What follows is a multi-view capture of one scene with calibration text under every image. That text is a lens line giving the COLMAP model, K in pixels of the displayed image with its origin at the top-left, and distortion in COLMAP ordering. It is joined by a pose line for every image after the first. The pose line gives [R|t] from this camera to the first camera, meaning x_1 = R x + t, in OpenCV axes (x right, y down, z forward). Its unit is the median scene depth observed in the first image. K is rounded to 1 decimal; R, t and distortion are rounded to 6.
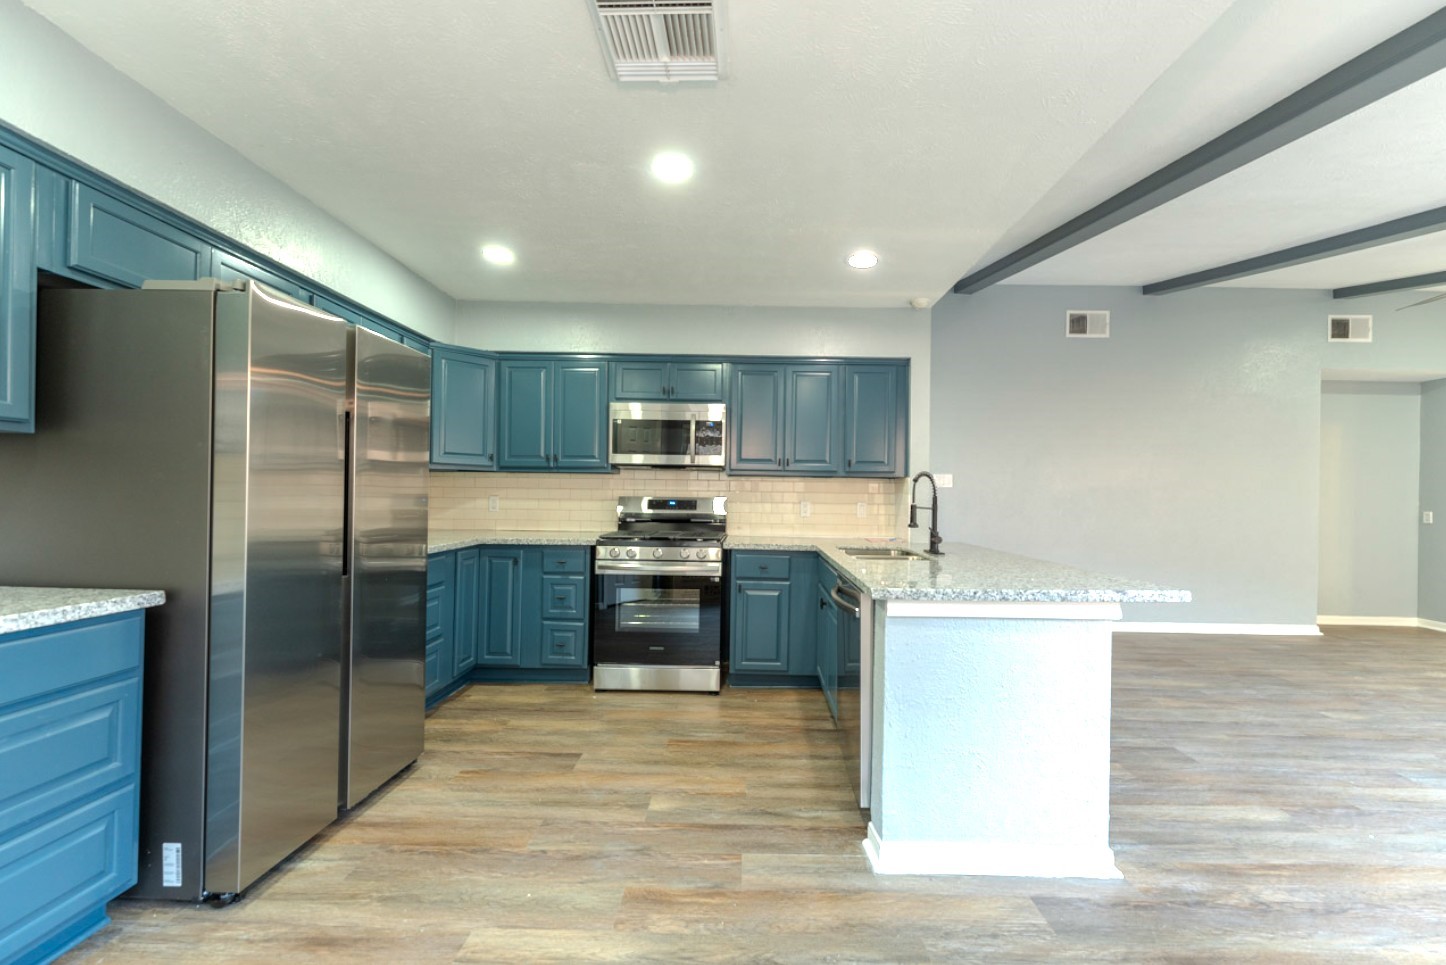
lens RADIAL K [[581.5, 0, 721.9], [0, 581.5, 492.6], [0, 0, 1]] dist [-0.000101, 0.000006]
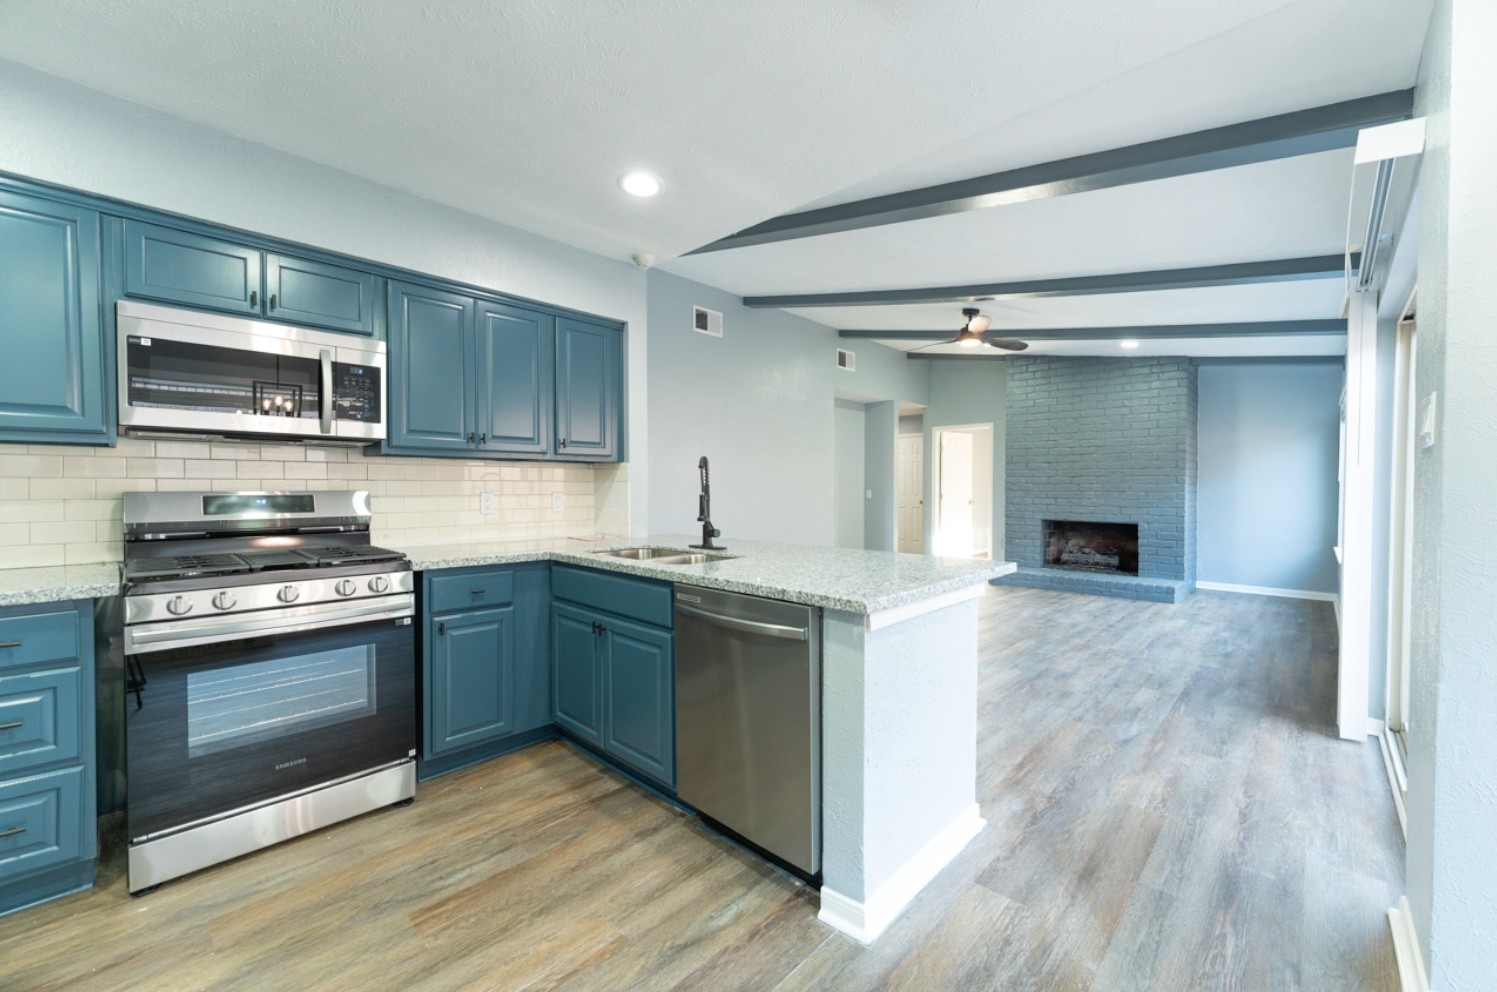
lens RADIAL K [[605.7, 0, 740.5], [0, 605.7, 495.4], [0, 0, 1]] dist [0.001349, 0.000103]
pose [[0.671117, -0.025377, 0.740917, -0.256334], [0.005044, 0.999547, 0.029667, -0.003757], [-0.741334, -0.016173, 0.670941, 0.308574]]
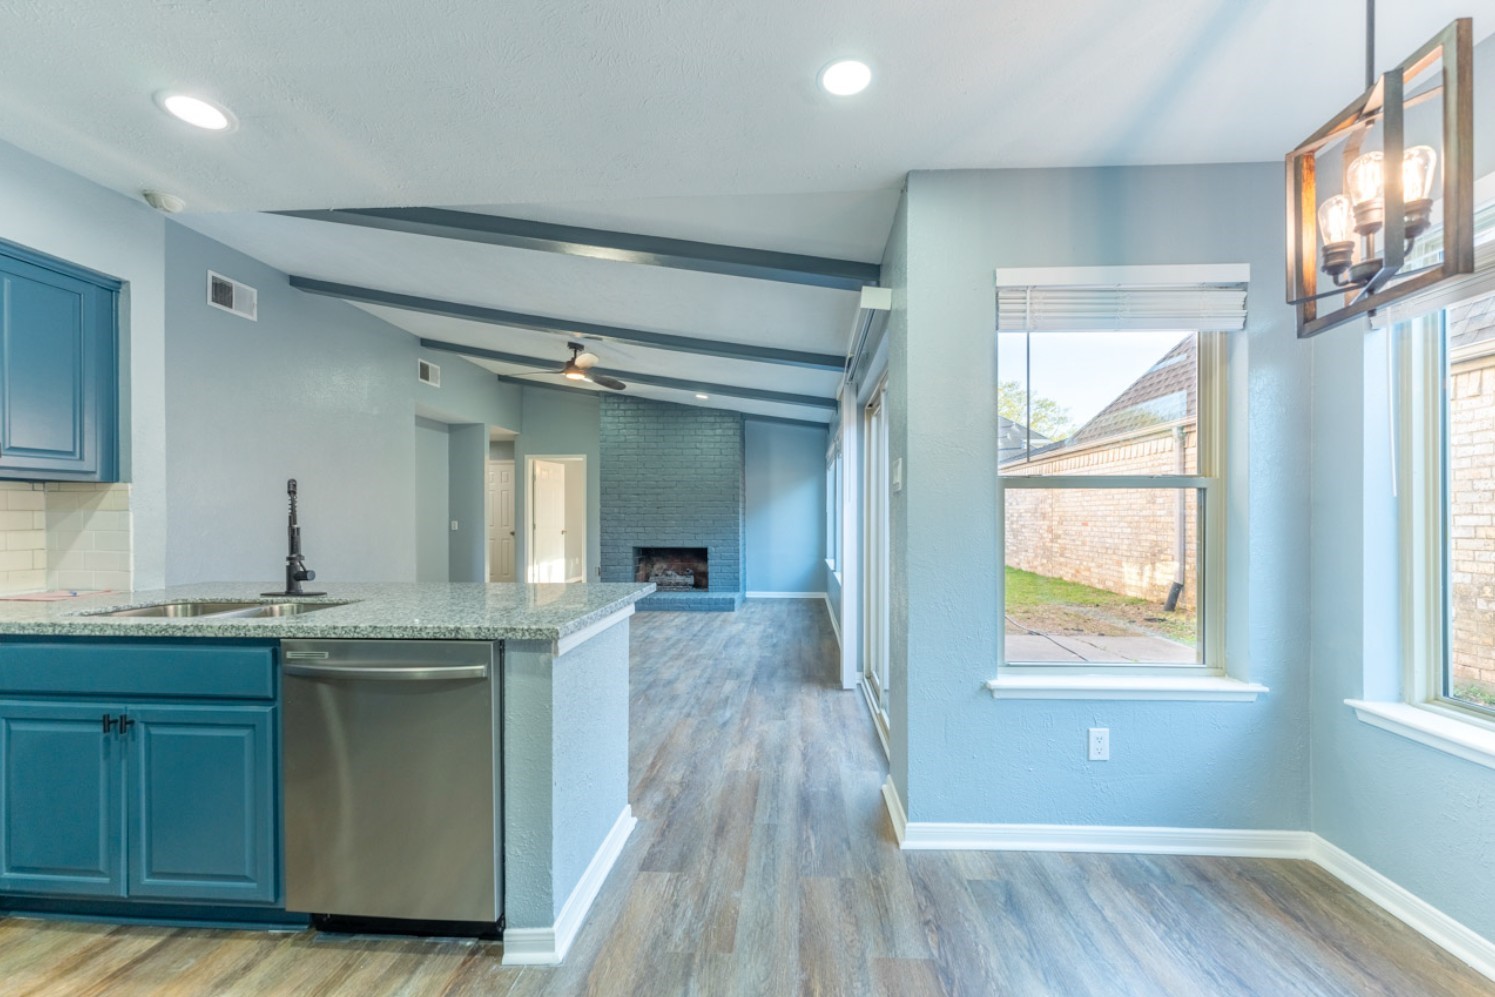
lens RADIAL K [[627.5, 0, 769.5], [0, 627.5, 515.3], [0, 0, 1]] dist [0.000127, -0.000047]
pose [[0.025471, -0.013403, 0.999586, -0.338602], [-0.002637, 0.999906, 0.013475, -0.004048], [-0.999672, -0.002979, 0.025433, 0.366070]]
